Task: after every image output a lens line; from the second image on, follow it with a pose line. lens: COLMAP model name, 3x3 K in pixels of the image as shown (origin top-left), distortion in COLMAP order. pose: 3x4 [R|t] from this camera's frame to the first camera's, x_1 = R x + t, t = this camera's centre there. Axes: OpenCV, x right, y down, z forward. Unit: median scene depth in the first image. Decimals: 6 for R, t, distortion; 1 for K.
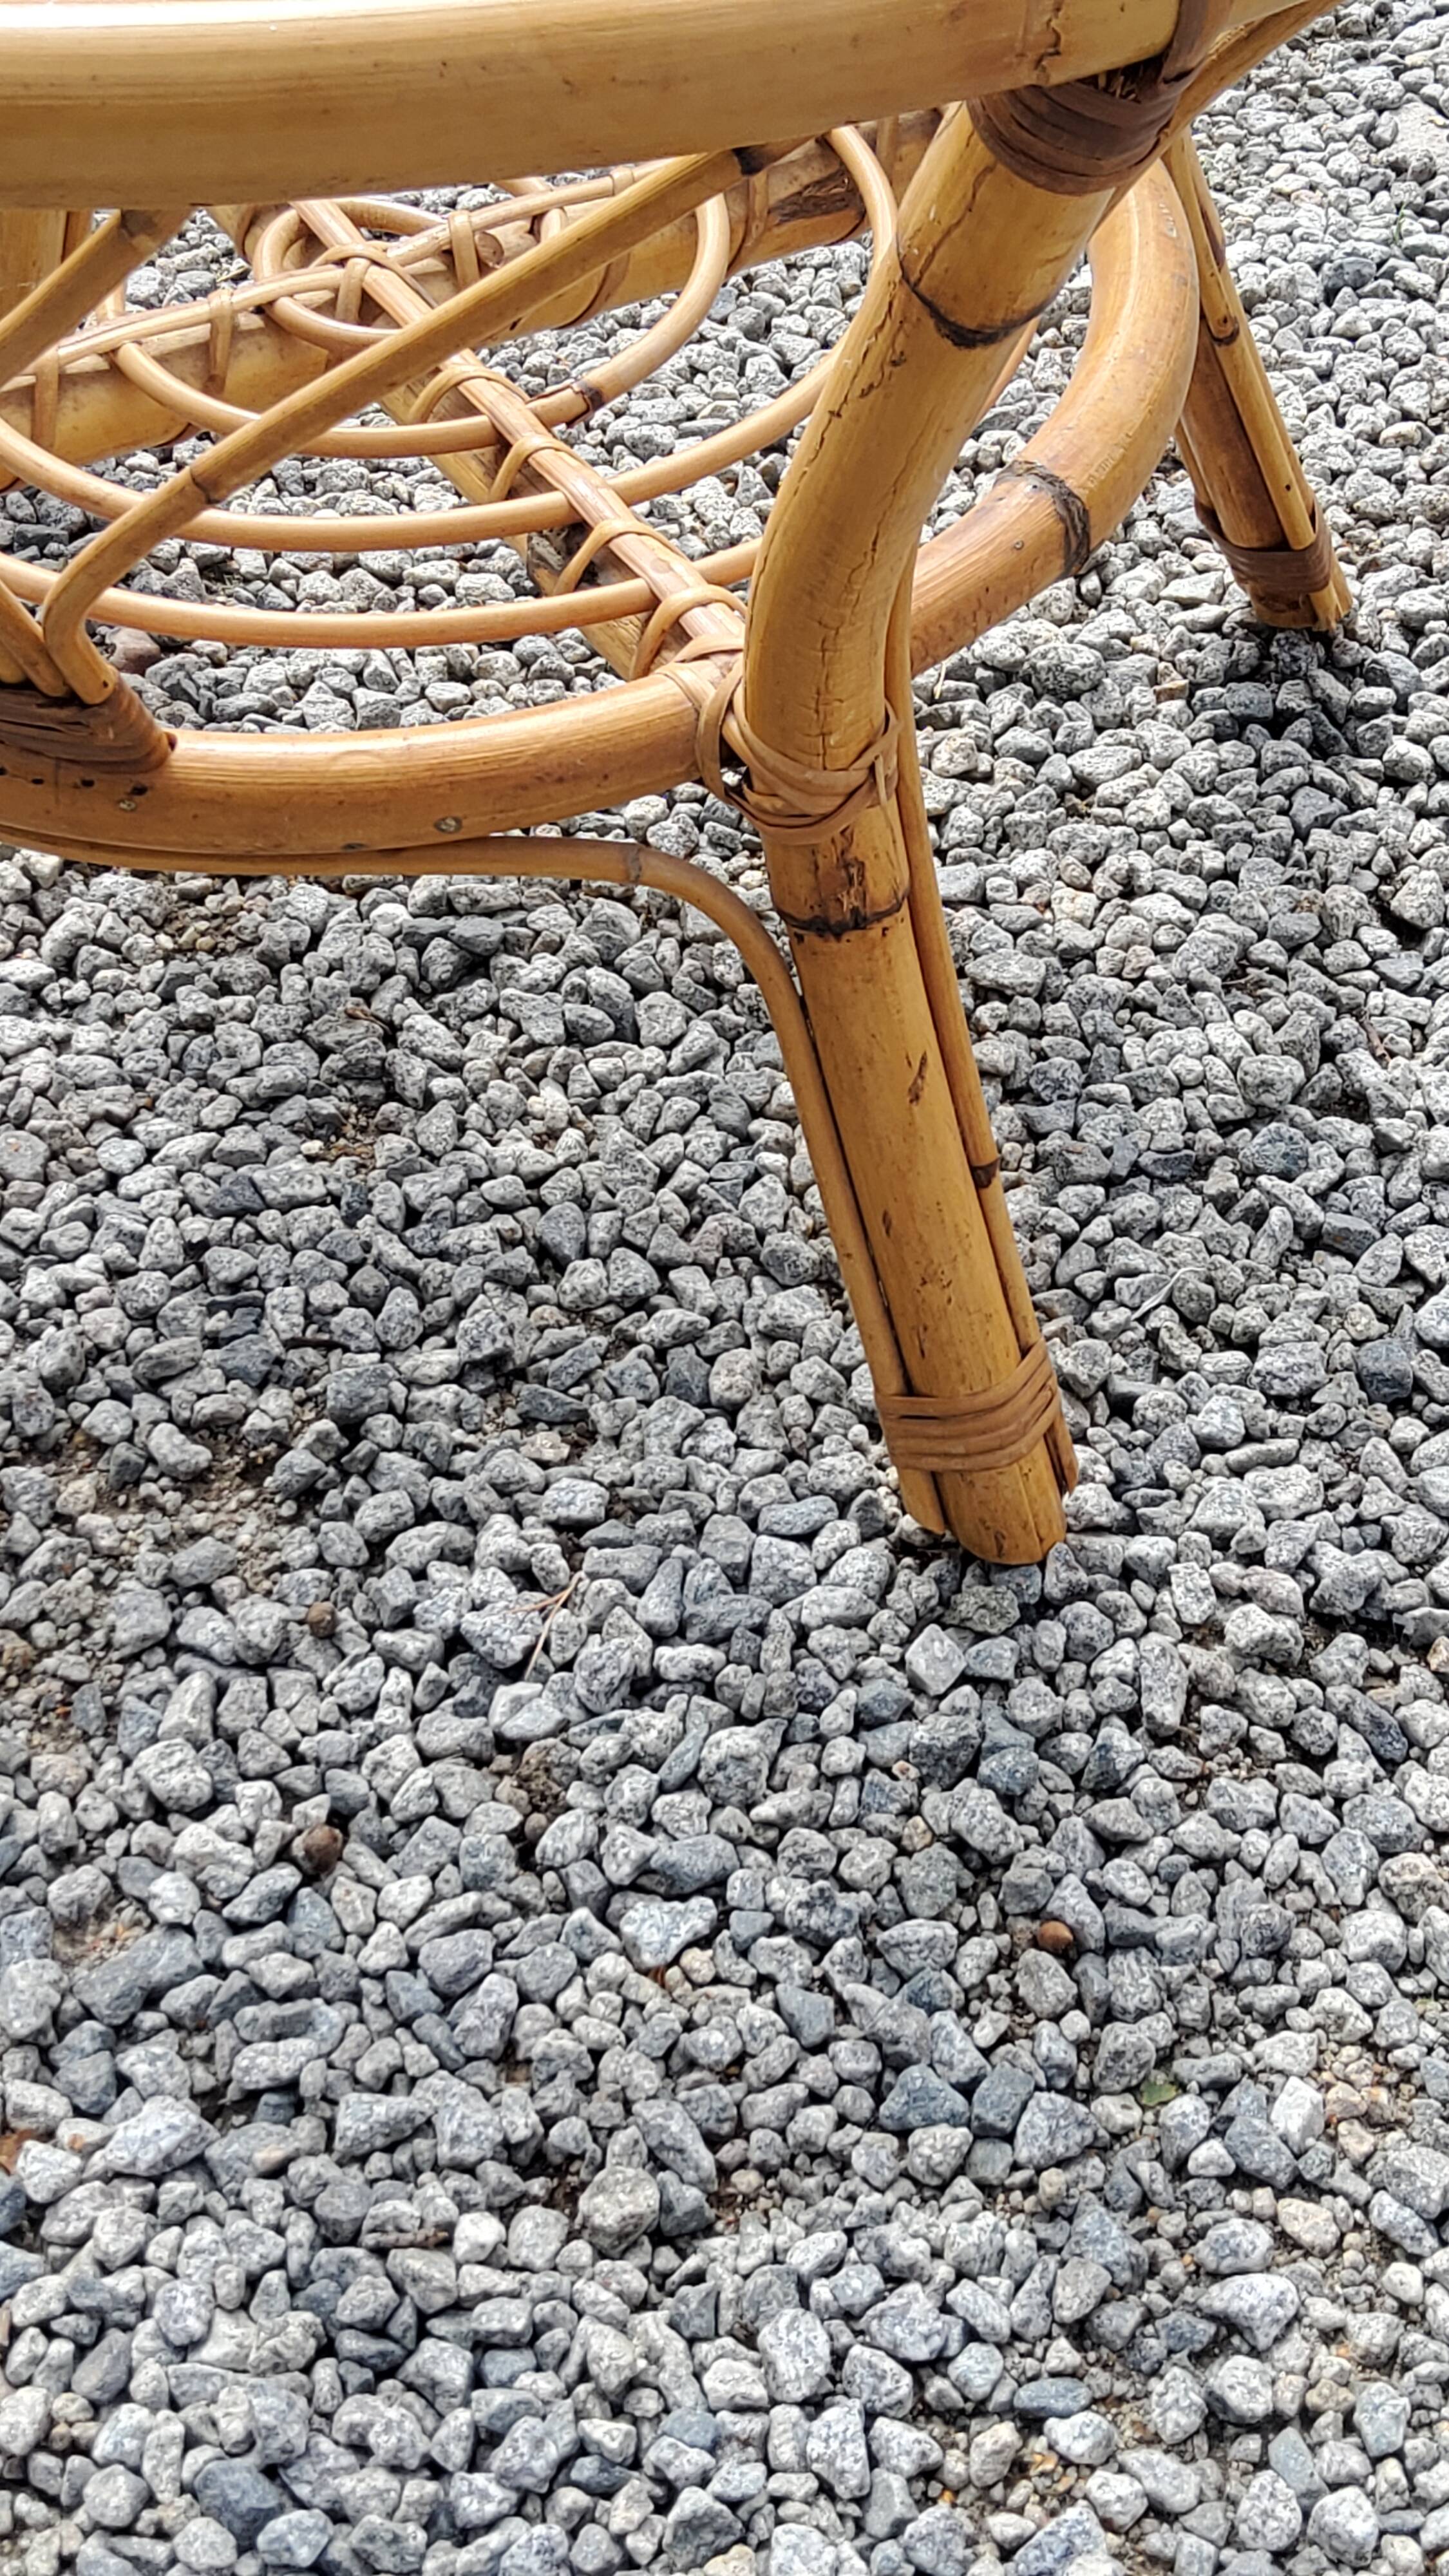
lens RADIAL K [[3853.4, 0, 732.7], [0, 3853.4, 1285.1], [0, 0, 1]] dist [0.118130, 0.000000]
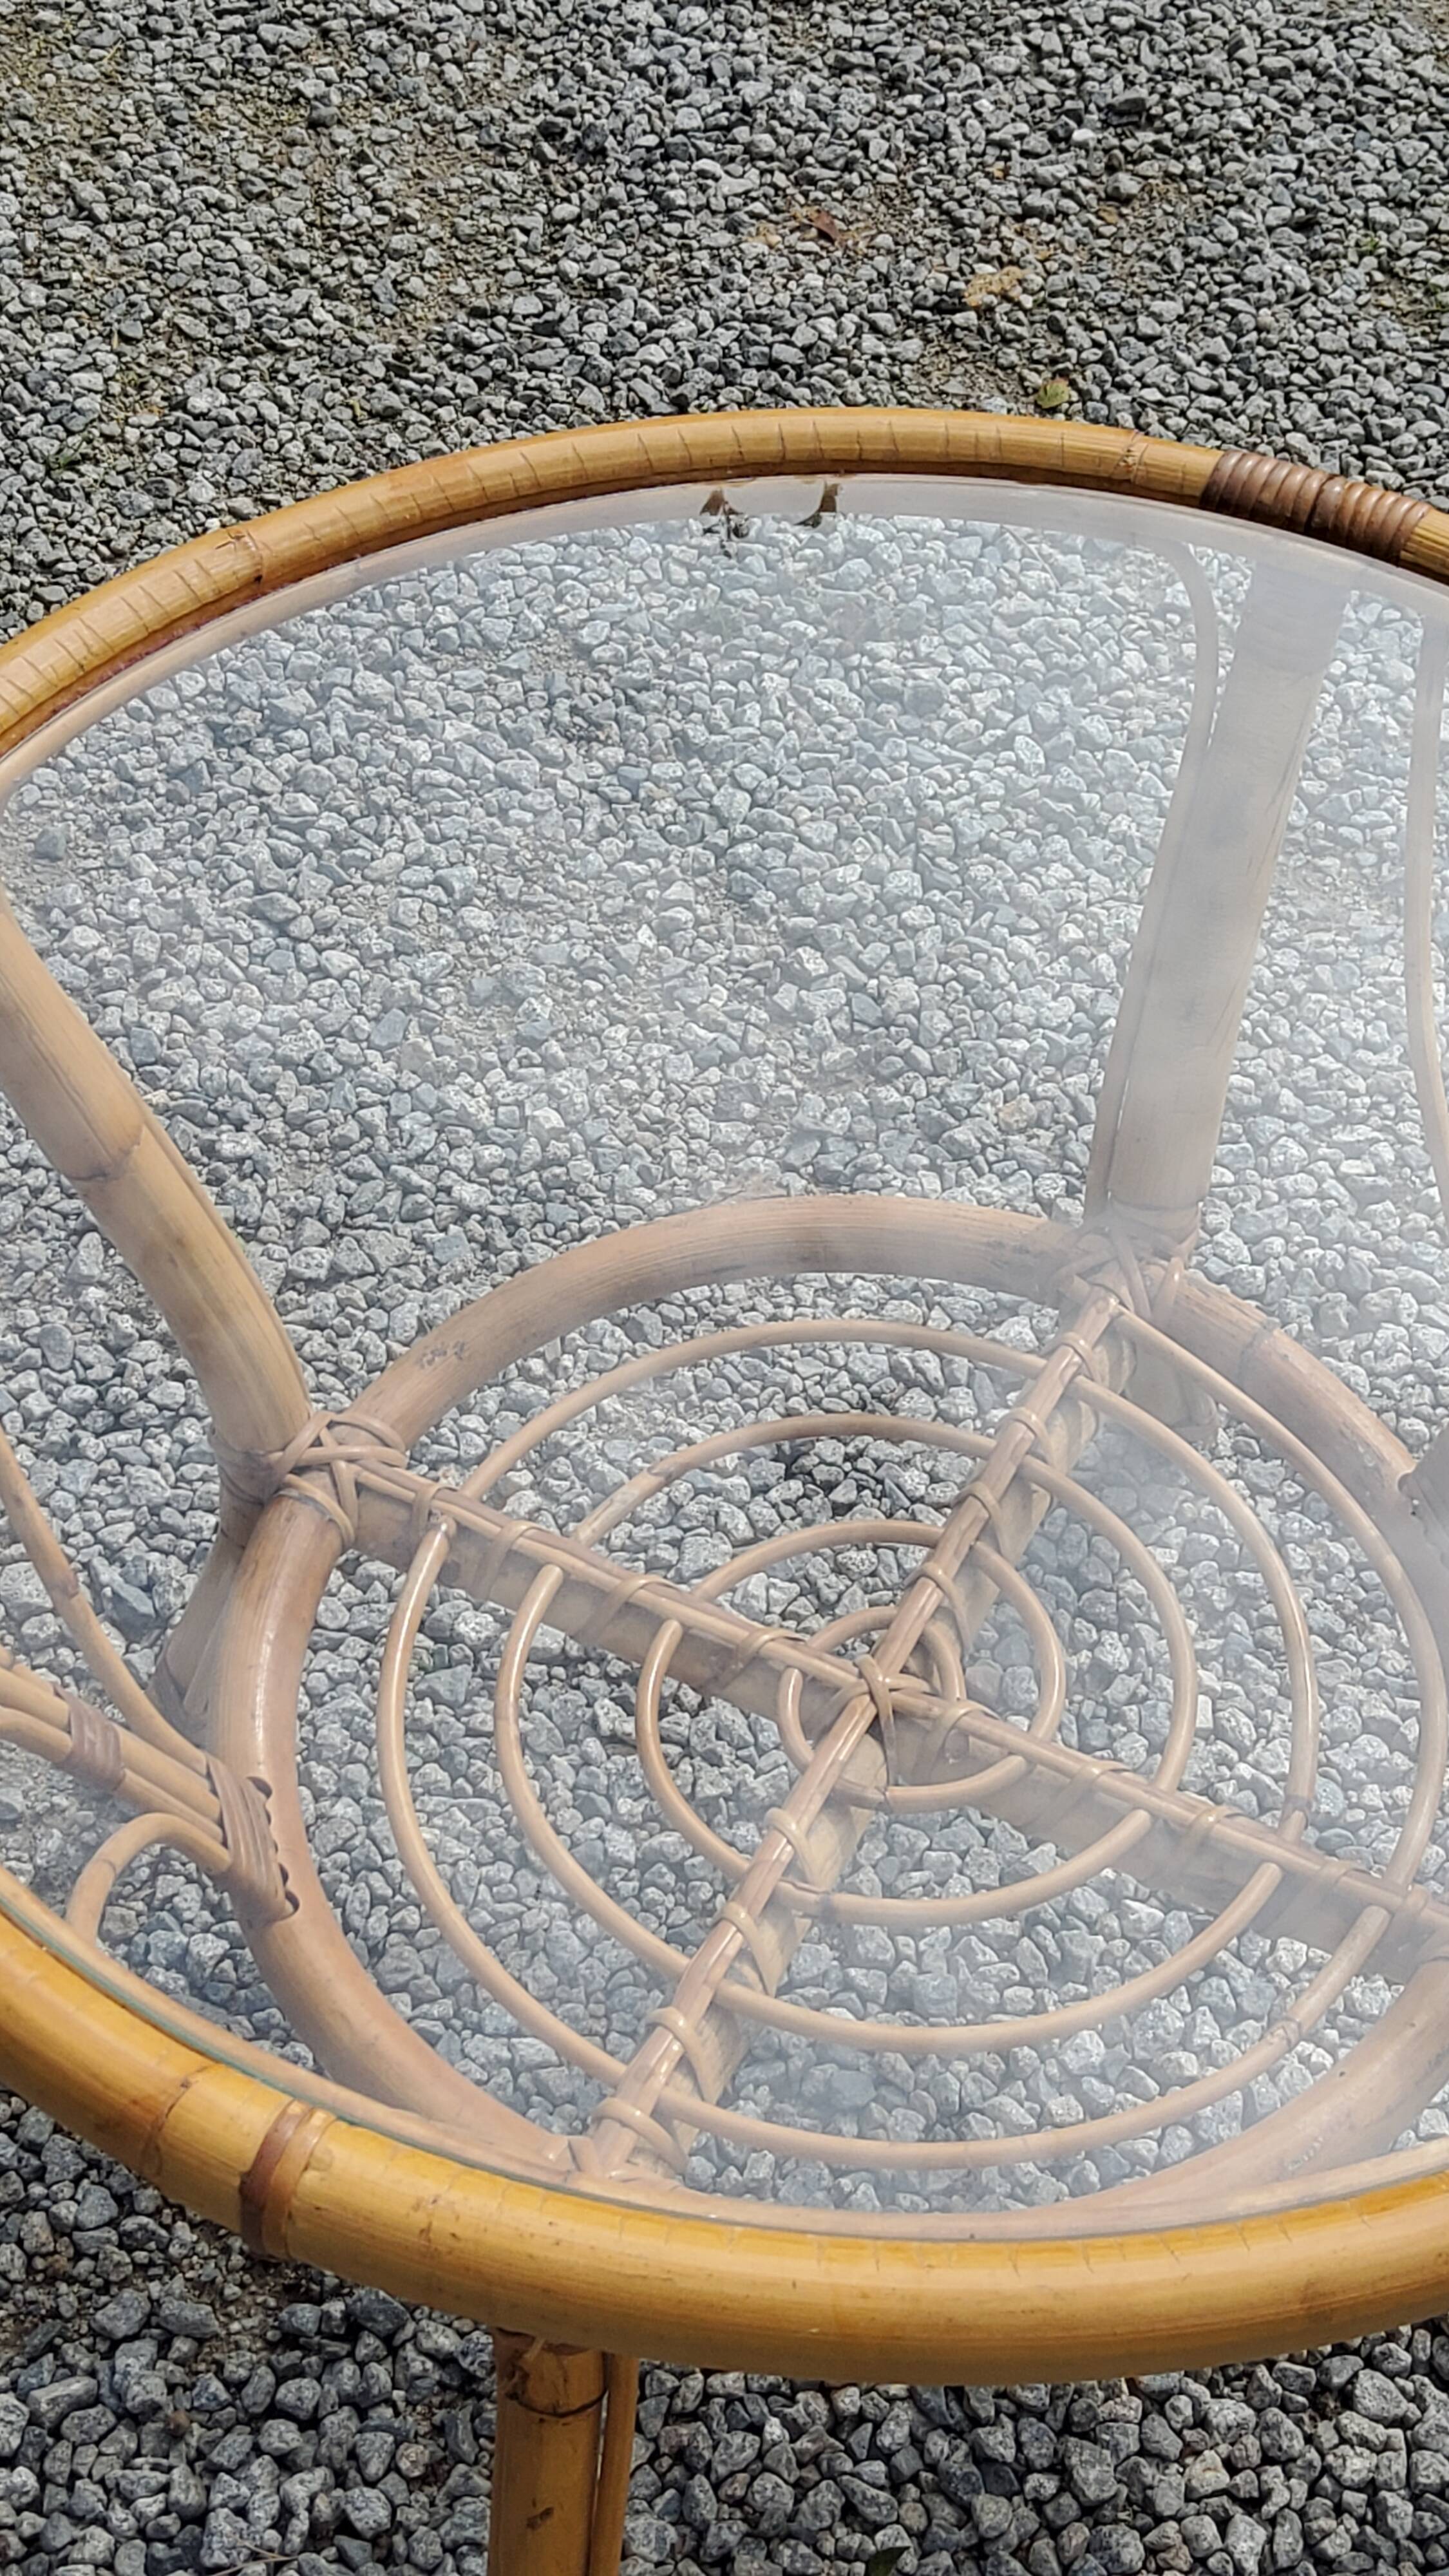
lens RADIAL K [[3853.4, 0, 731.3], [0, 3853.4, 1277.0], [0, 0, 1]] dist [0.118130, 0.000000]
pose [[0.569283, 0.634244, -0.523117, 0.448555], [-0.616533, 0.750270, 0.238709, -0.638809], [0.543878, 0.186626, 0.818149, -0.070418]]
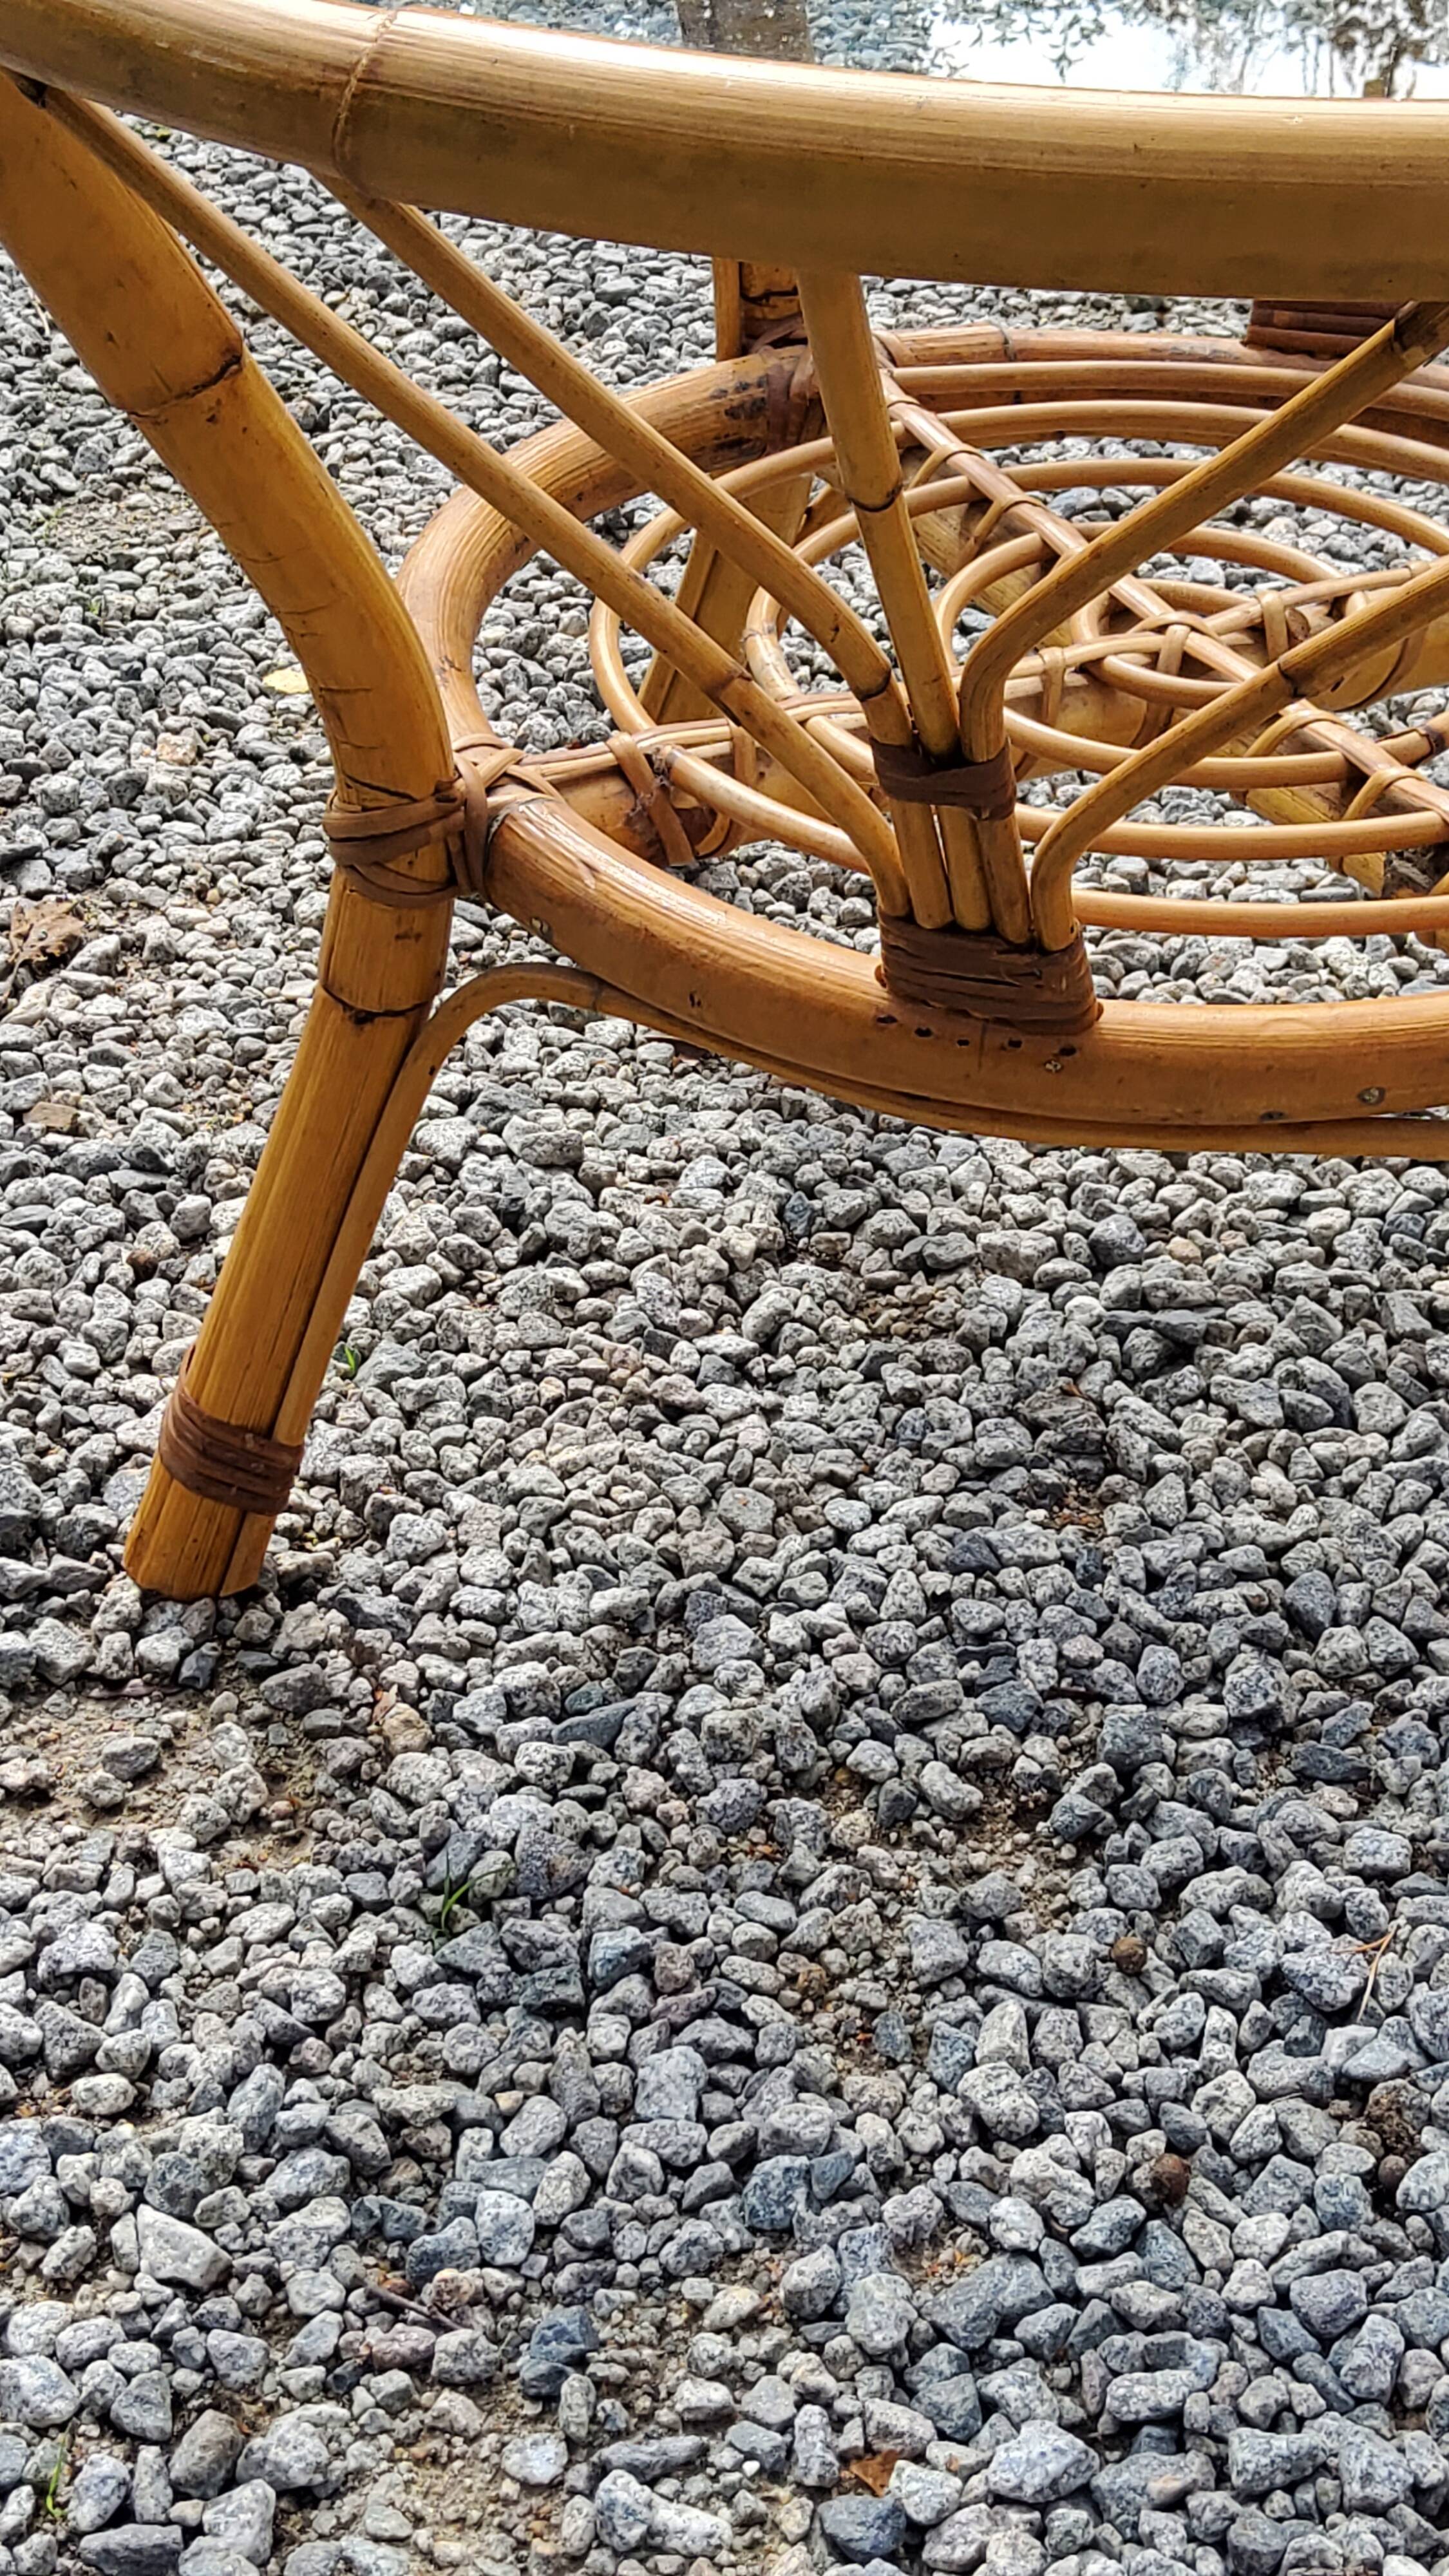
lens RADIAL K [[3853.4, 0, 737.0], [0, 3853.4, 1299.9], [0, 0, 1]] dist [0.118130, 0.000000]
pose [[0.999182, 0.035574, -0.019241, -0.187922], [-0.038558, 0.981469, -0.187704, 0.109338], [0.012207, 0.188292, 0.982037, 0.024090]]
